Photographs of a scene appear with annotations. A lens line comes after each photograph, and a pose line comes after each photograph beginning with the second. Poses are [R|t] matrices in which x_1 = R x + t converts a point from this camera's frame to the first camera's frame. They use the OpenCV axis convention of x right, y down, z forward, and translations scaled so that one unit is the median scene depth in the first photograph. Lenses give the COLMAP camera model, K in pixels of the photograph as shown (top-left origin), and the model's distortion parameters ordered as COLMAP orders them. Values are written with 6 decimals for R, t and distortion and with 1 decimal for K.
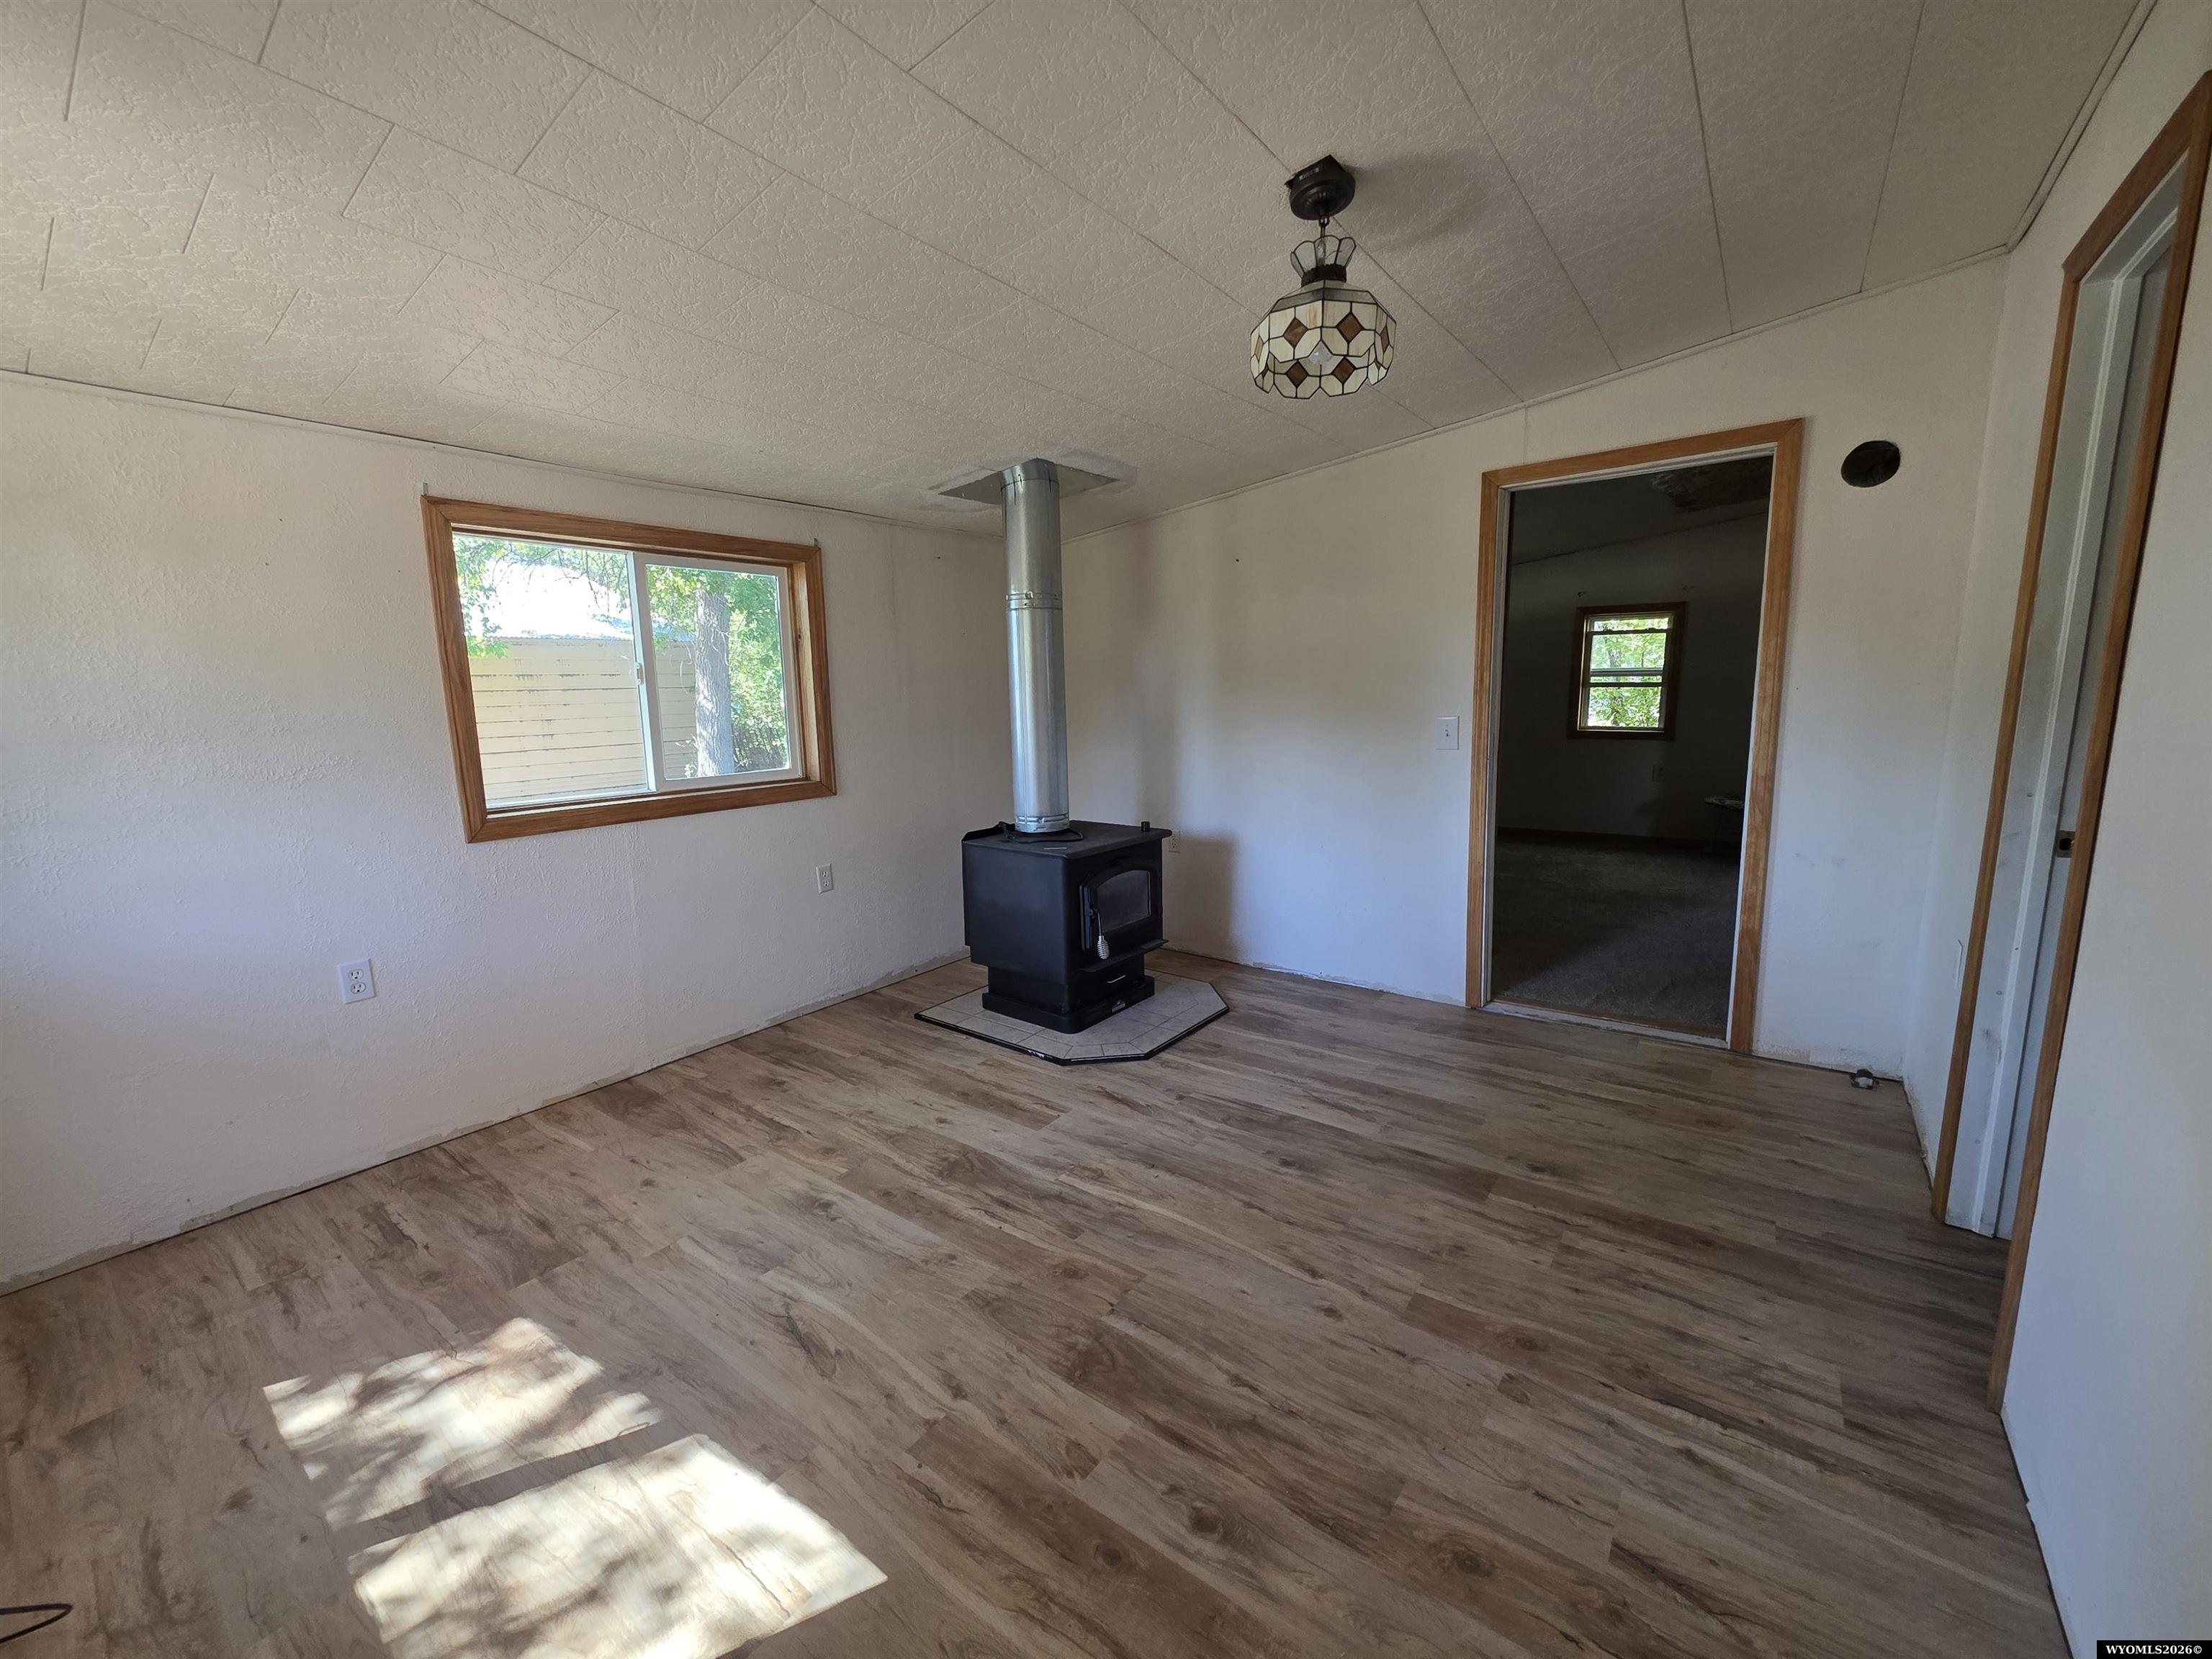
lens RADIAL K [[883.2, 0, 1101.2], [0, 883.2, 825.4], [0, 0, 1]] dist [-0.000161, 0.000299]
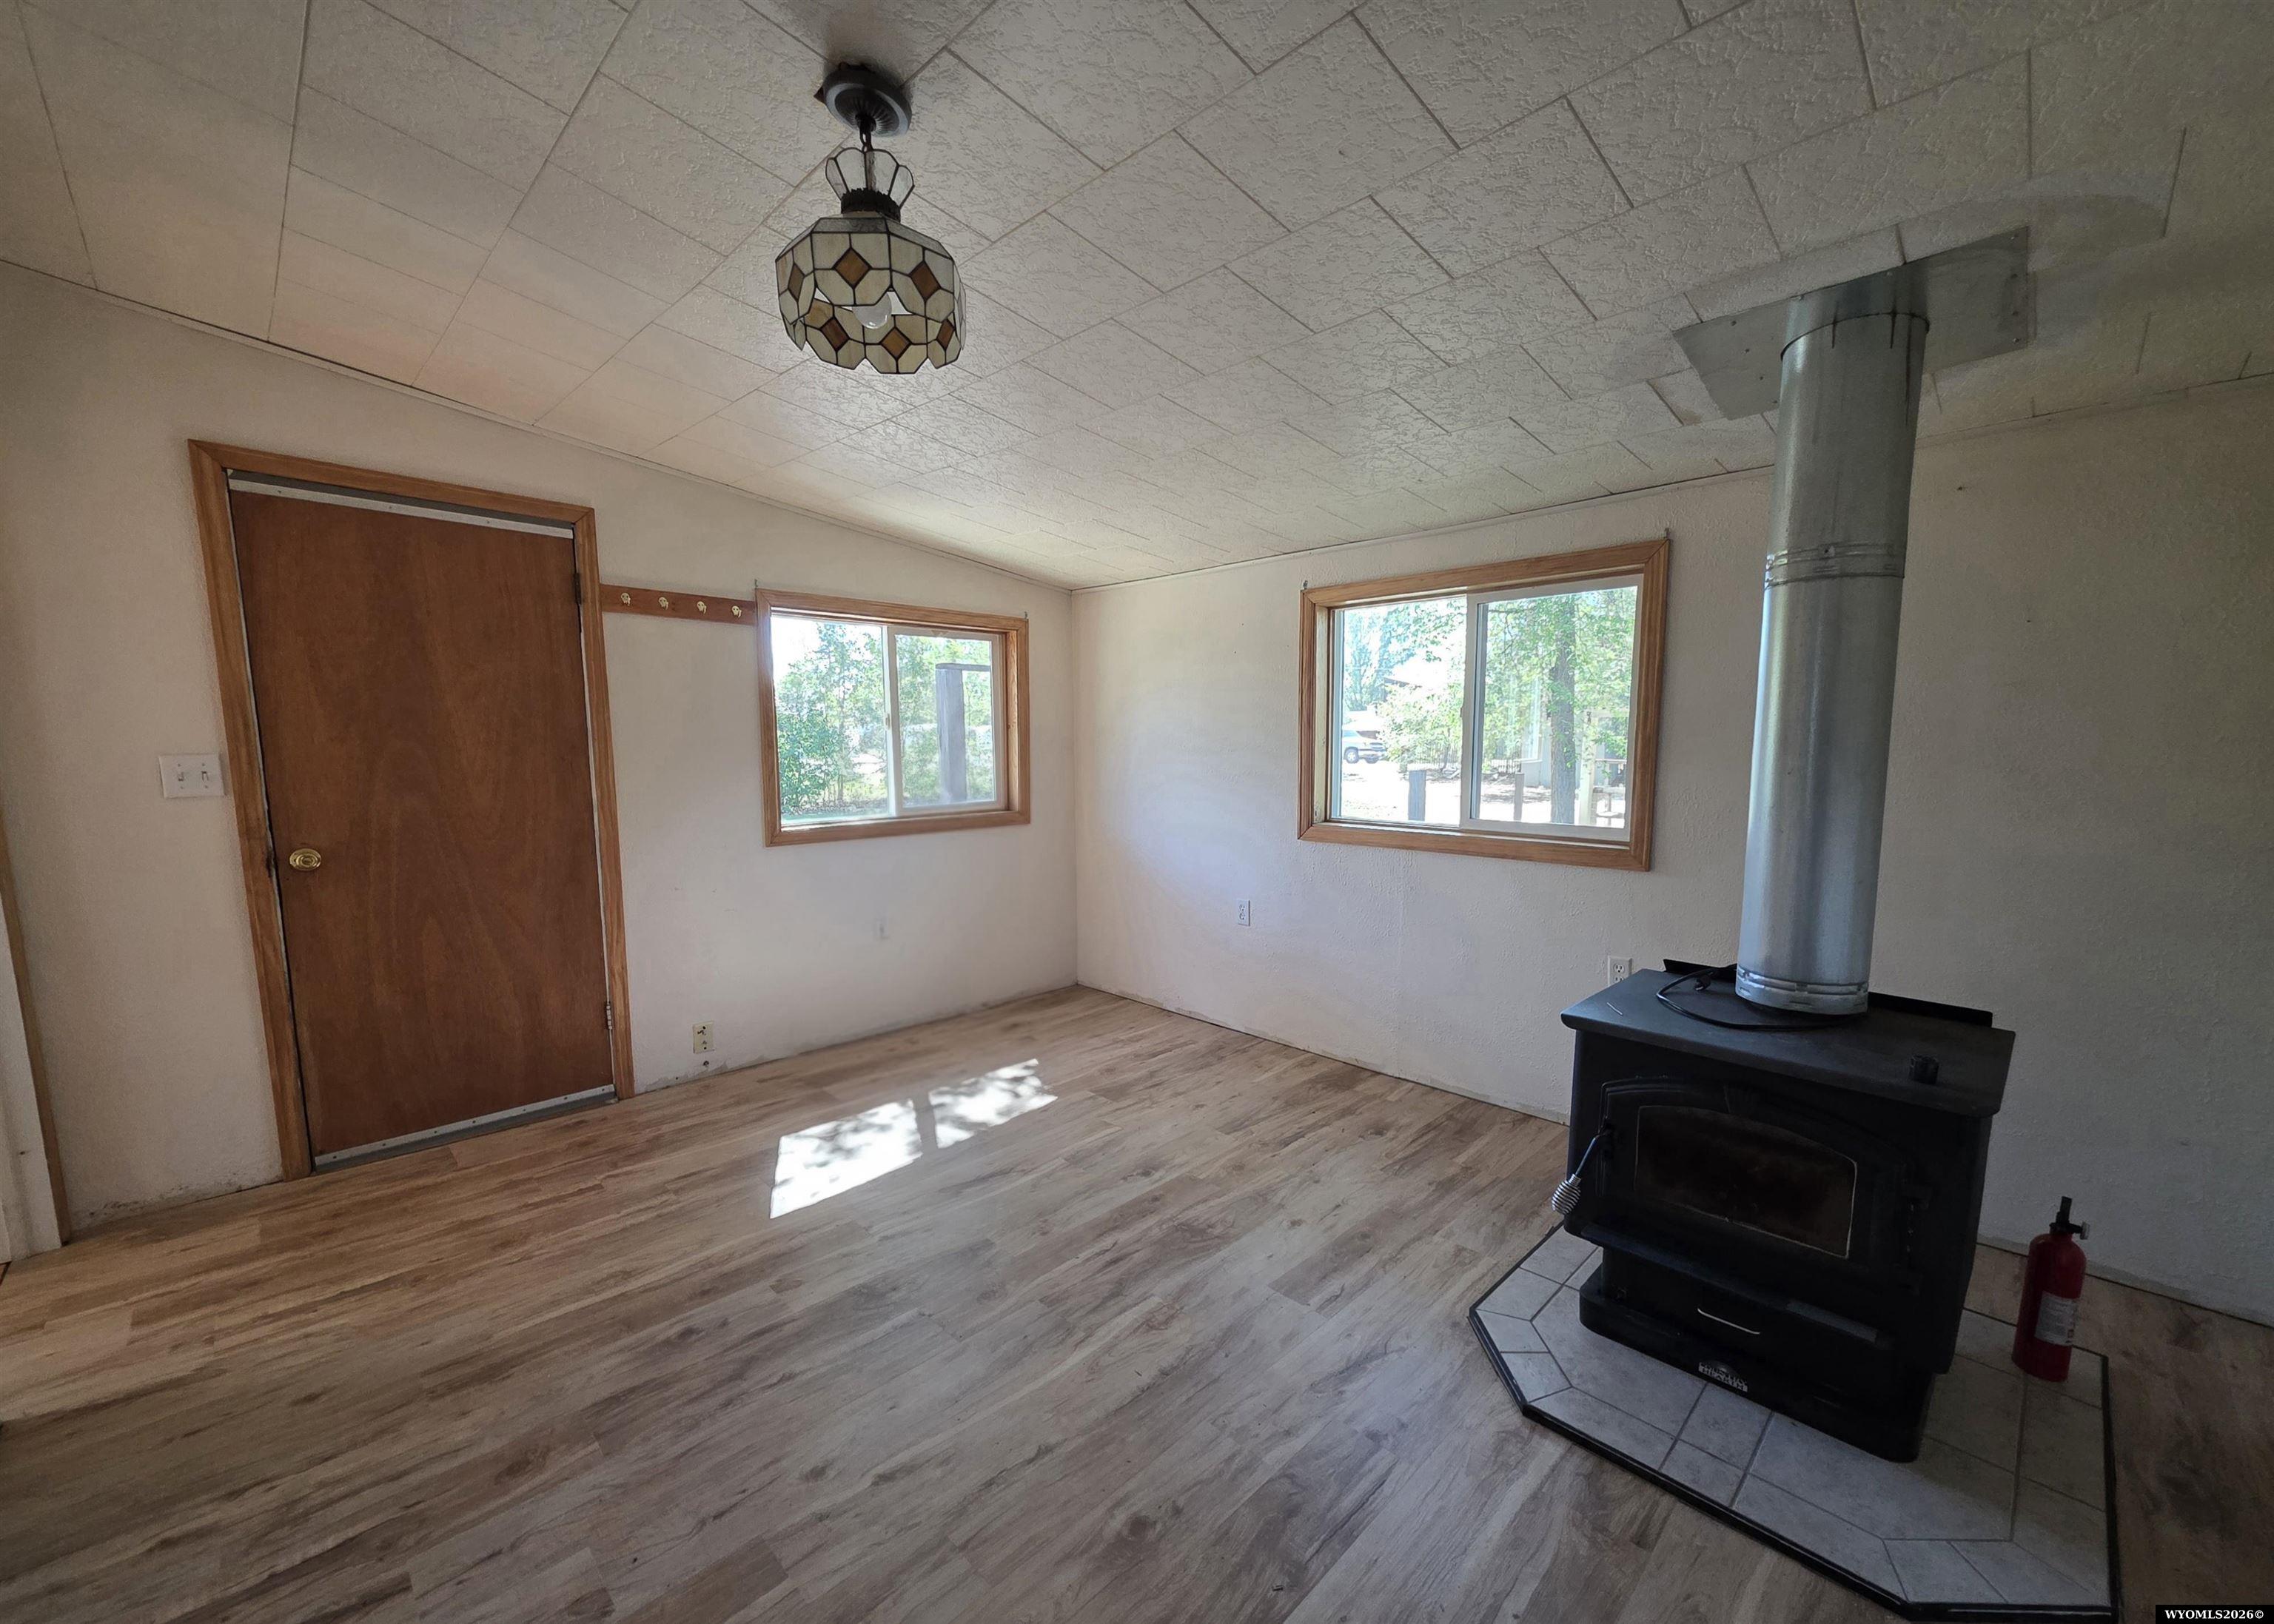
lens RADIAL K [[911.7, 0, 1135.6], [0, 911.7, 826.8], [0, 0, 1]] dist [0.000720, -0.000523]
pose [[-0.138885, 0.122285, -0.982729, 0.834170], [-0.145429, 0.979070, 0.142383, -0.191047], [0.979572, 0.162692, -0.118194, 1.080832]]
